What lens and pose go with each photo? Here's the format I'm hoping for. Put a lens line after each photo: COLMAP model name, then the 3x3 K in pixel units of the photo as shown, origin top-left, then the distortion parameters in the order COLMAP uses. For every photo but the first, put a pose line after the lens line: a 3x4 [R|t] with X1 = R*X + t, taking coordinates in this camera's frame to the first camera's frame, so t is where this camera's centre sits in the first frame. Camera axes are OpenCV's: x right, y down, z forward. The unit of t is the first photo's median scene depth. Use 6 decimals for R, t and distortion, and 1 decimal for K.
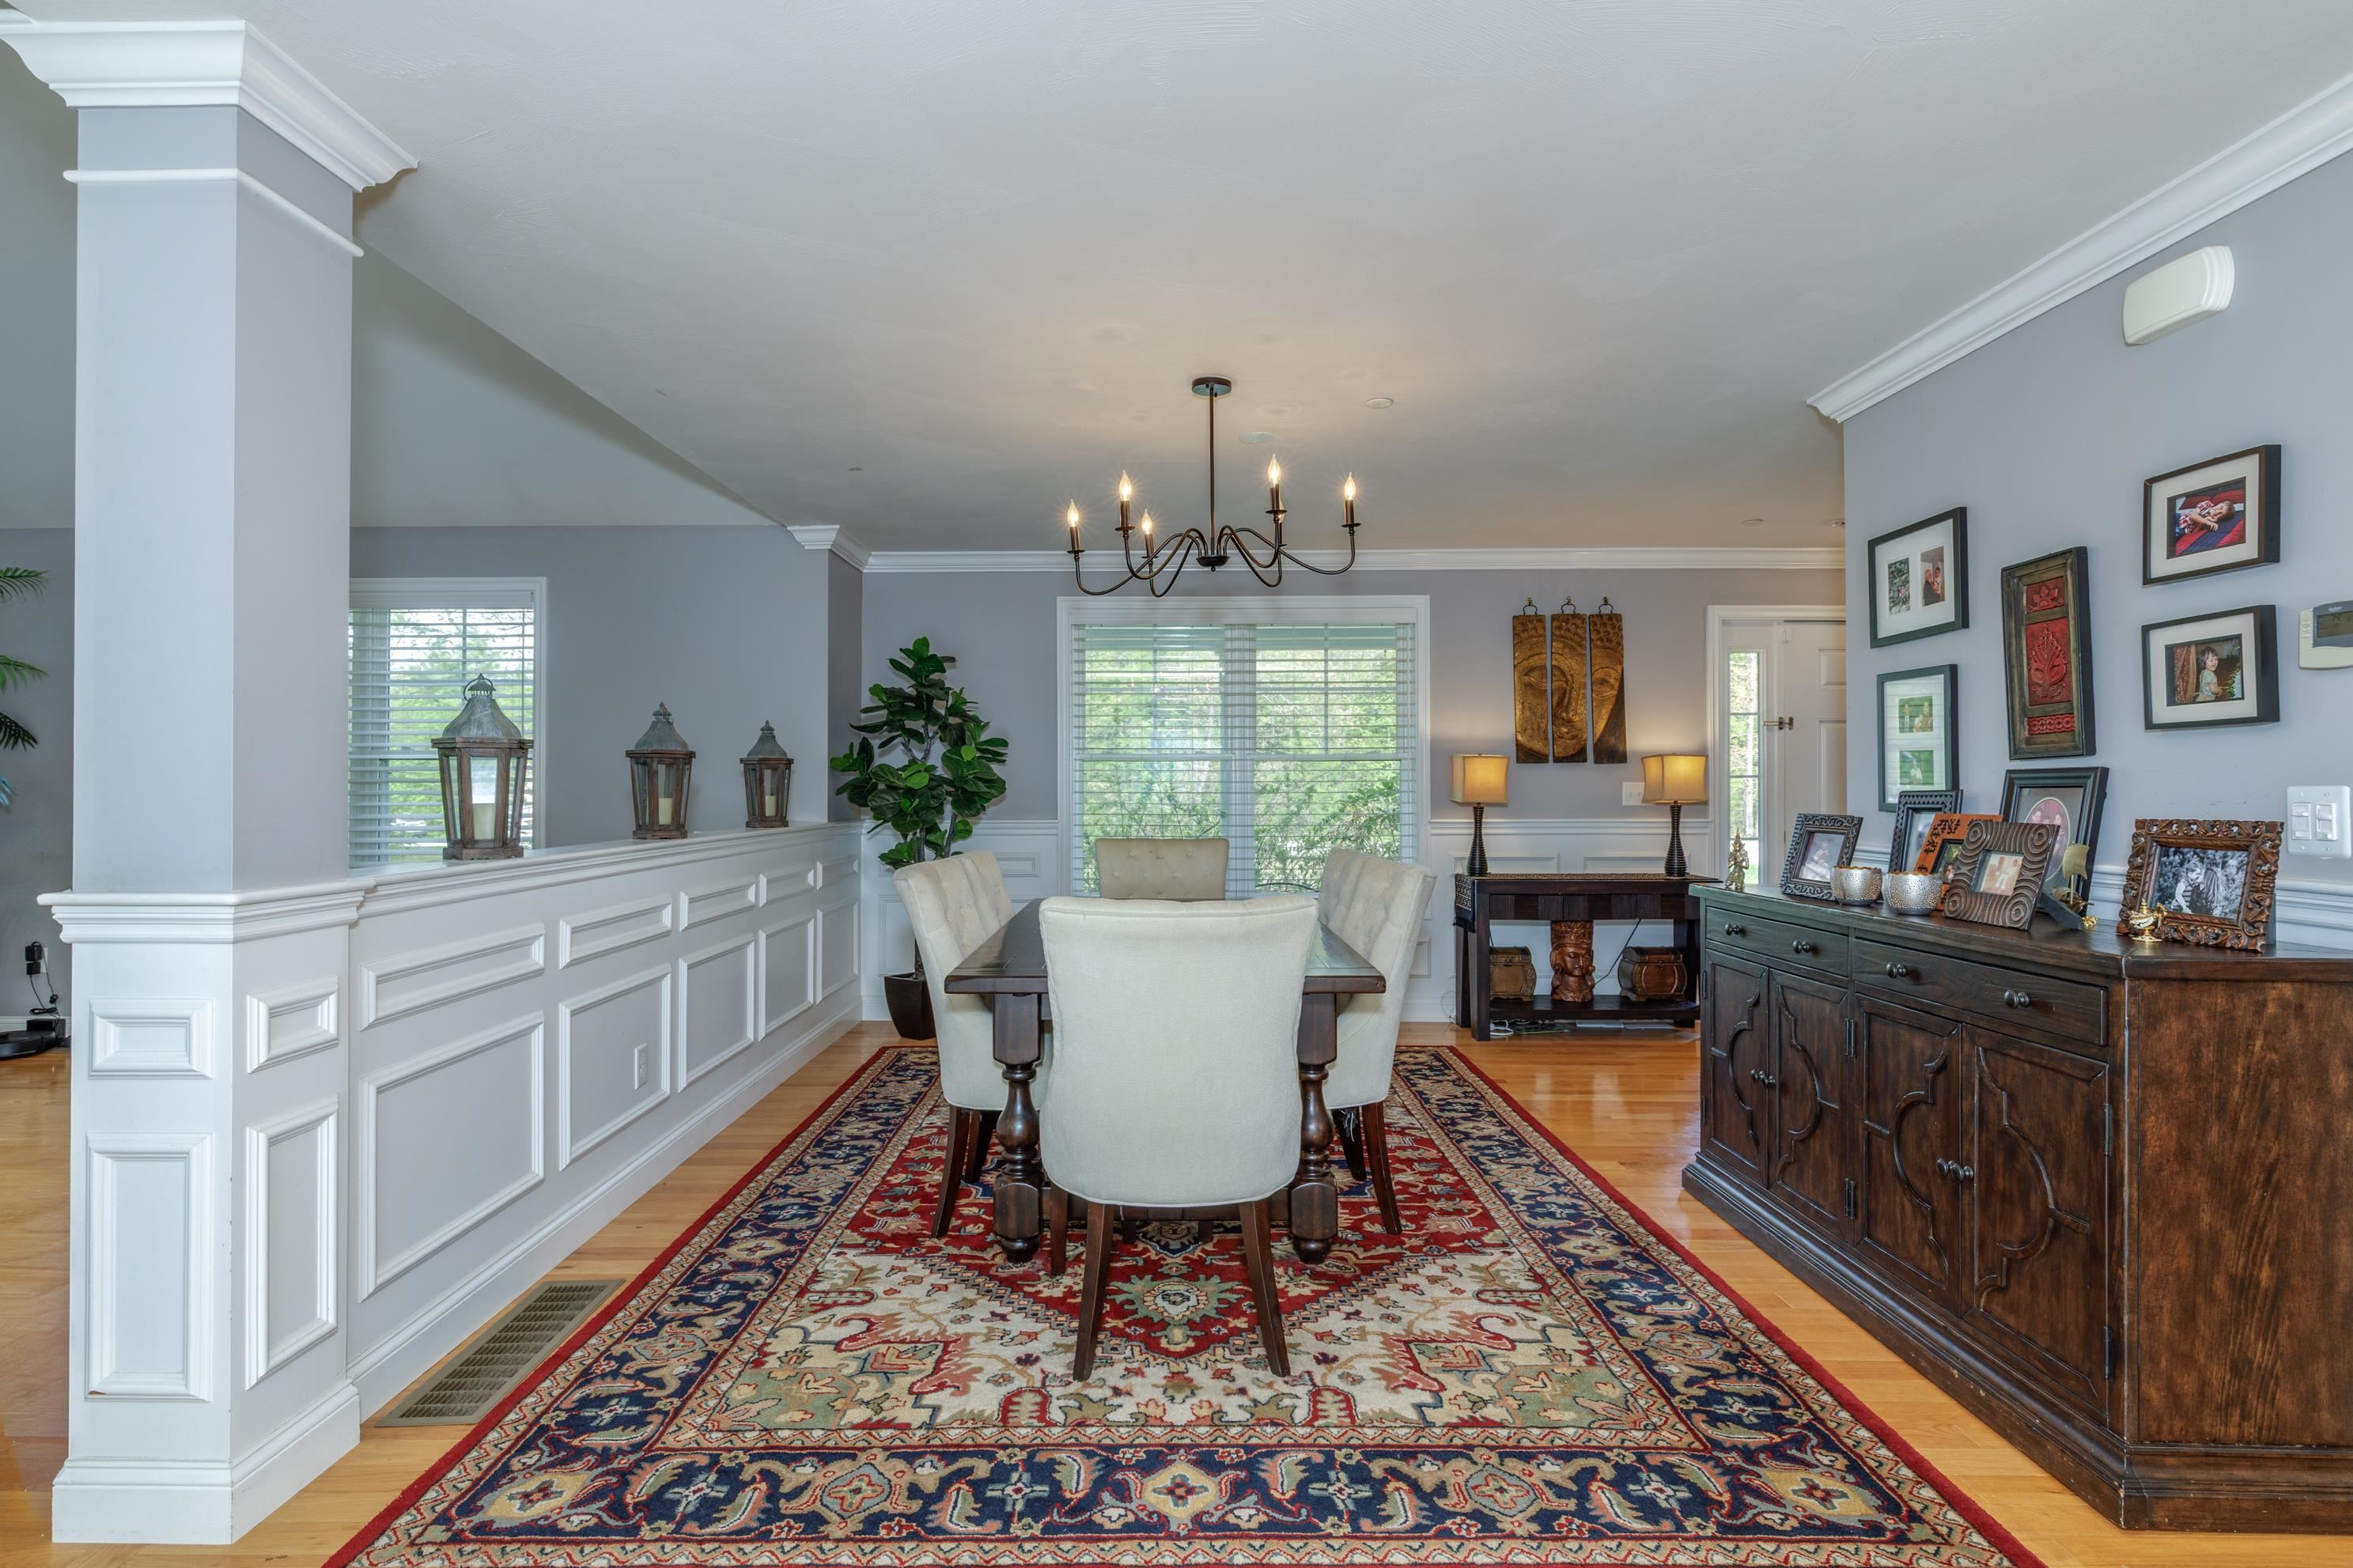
lens RADIAL K [[1164.4, 0, 1156.8], [0, 1164.4, 784.8], [0, 0, 1]] dist [-0.001354, -0.000679]
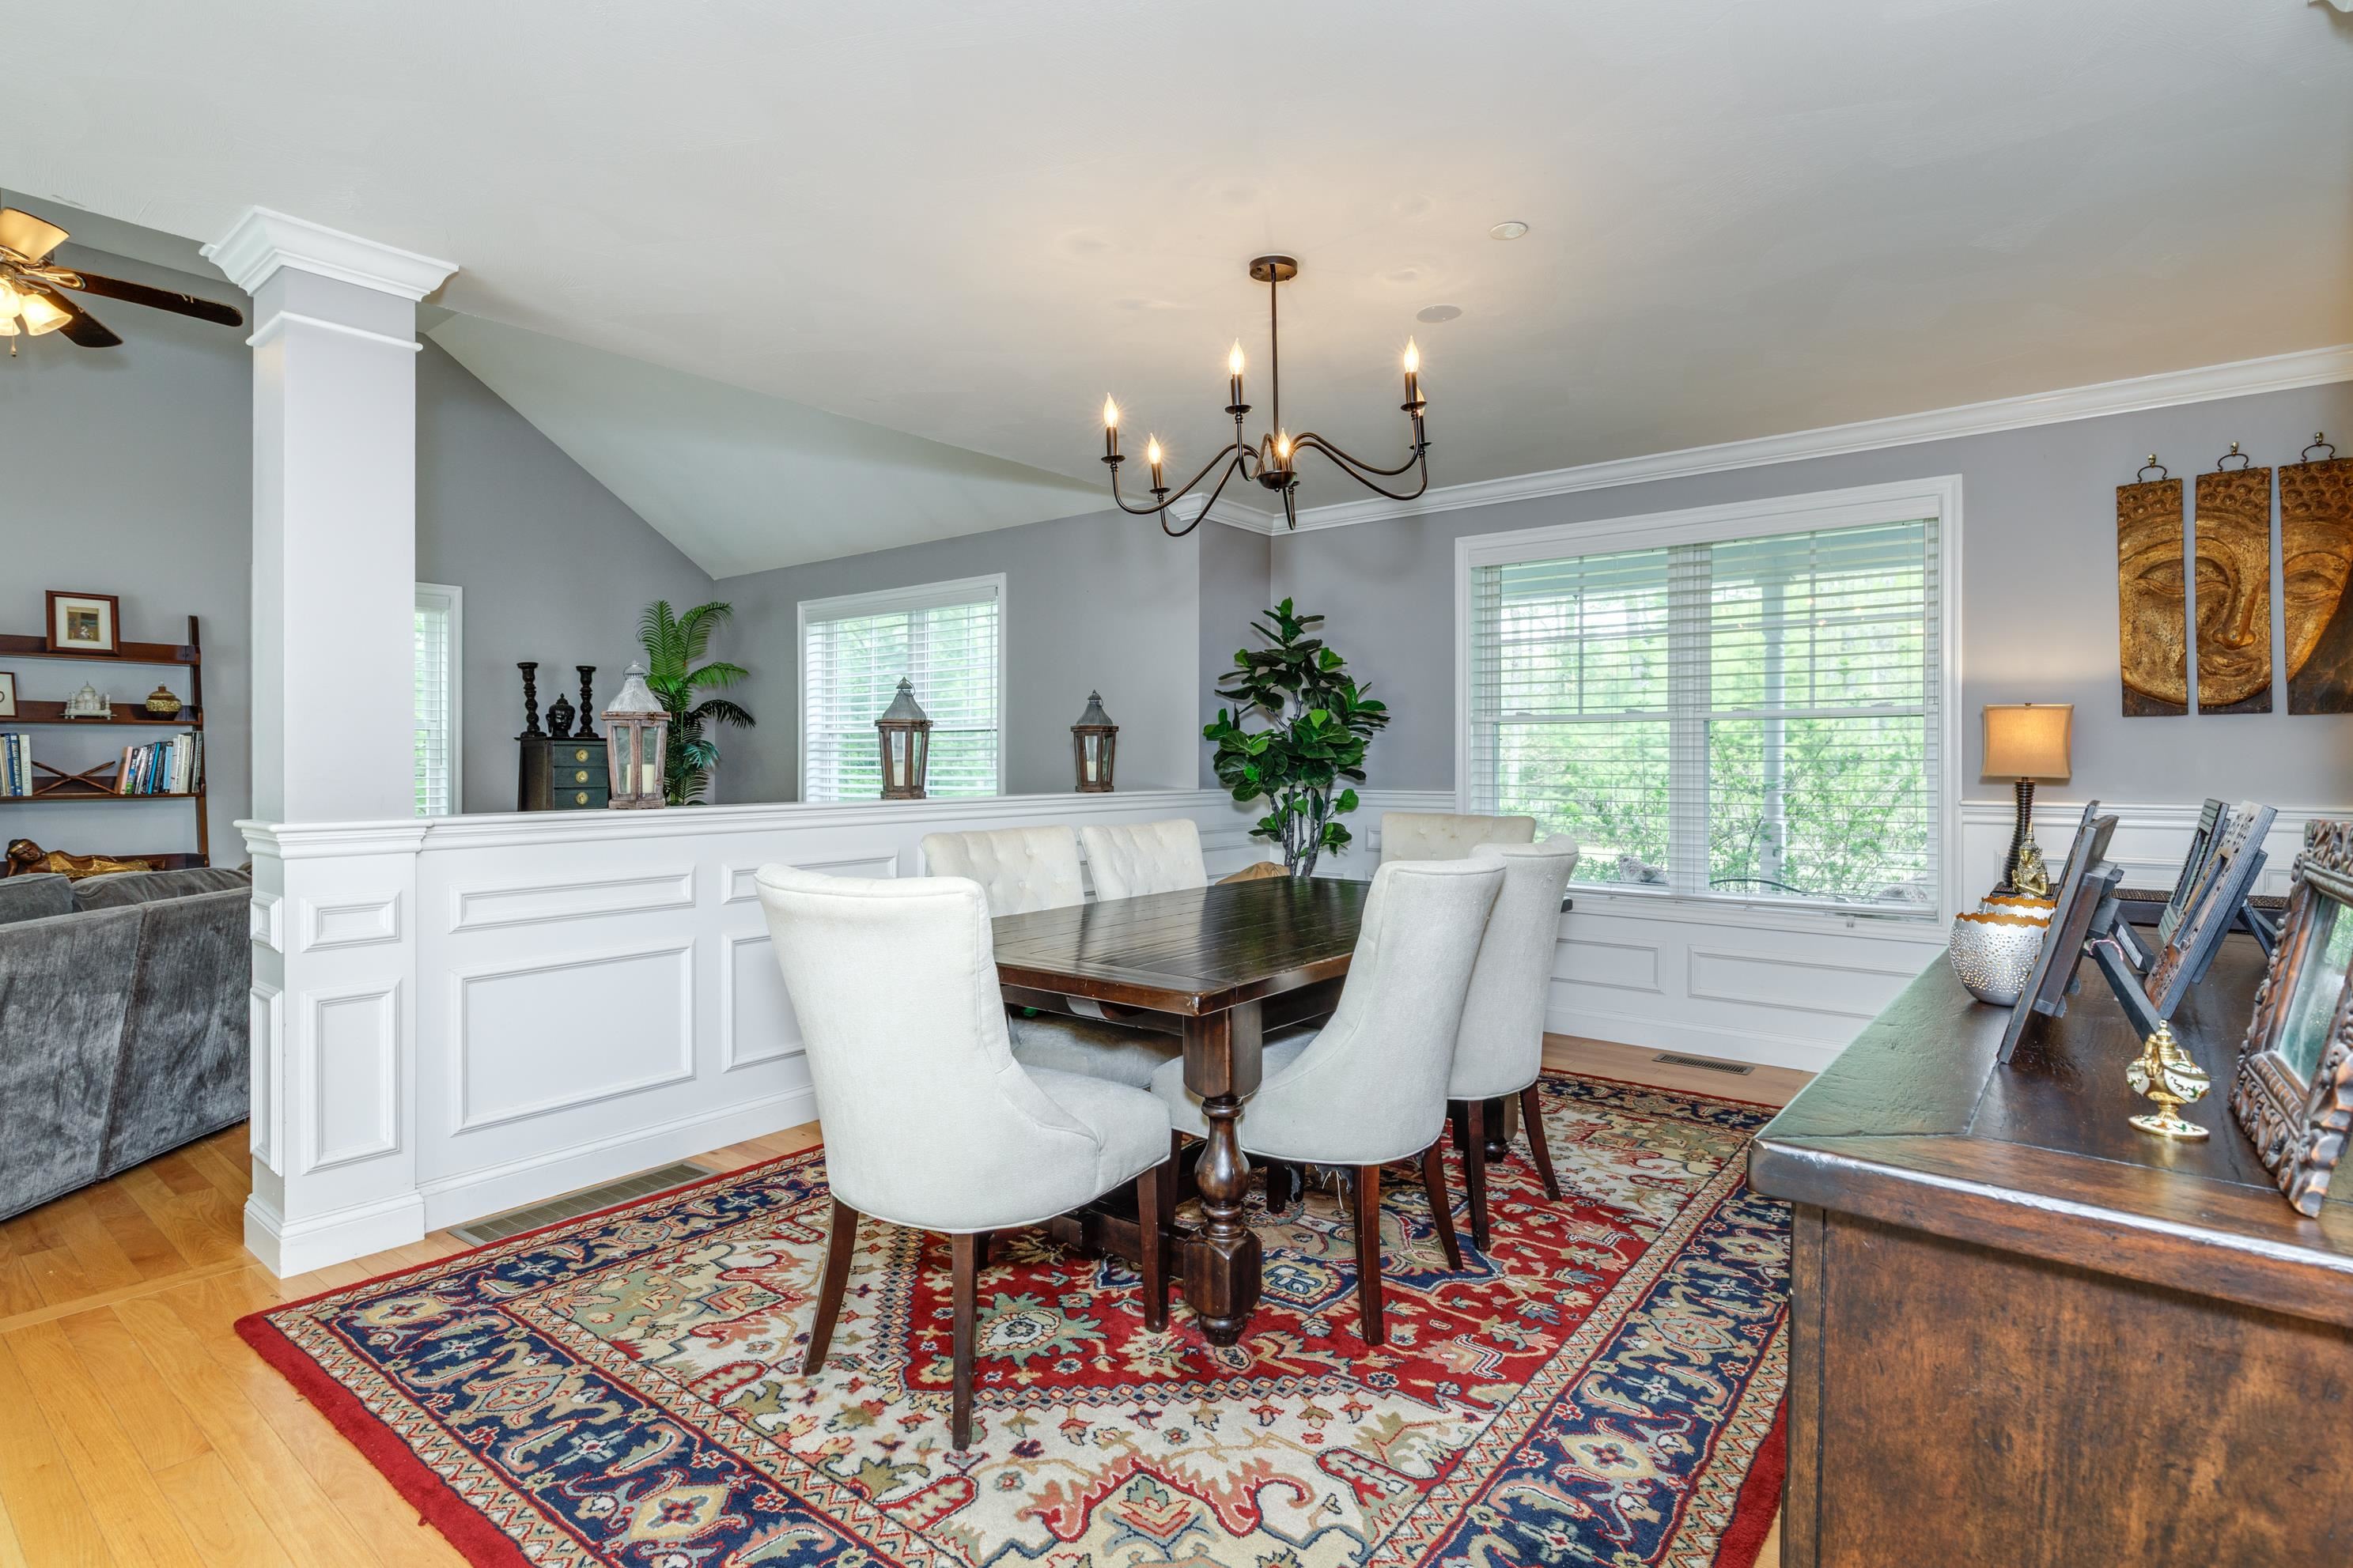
lens RADIAL K [[1164.4, 0, 1165.9], [0, 1164.4, 771.6], [0, 0, 1]] dist [-0.001354, -0.000679]
pose [[0.786847, 0.008009, -0.617096, 0.595907], [0.000445, 0.999908, 0.013545, 0.006194], [0.617148, -0.010933, 0.786771, 0.350758]]
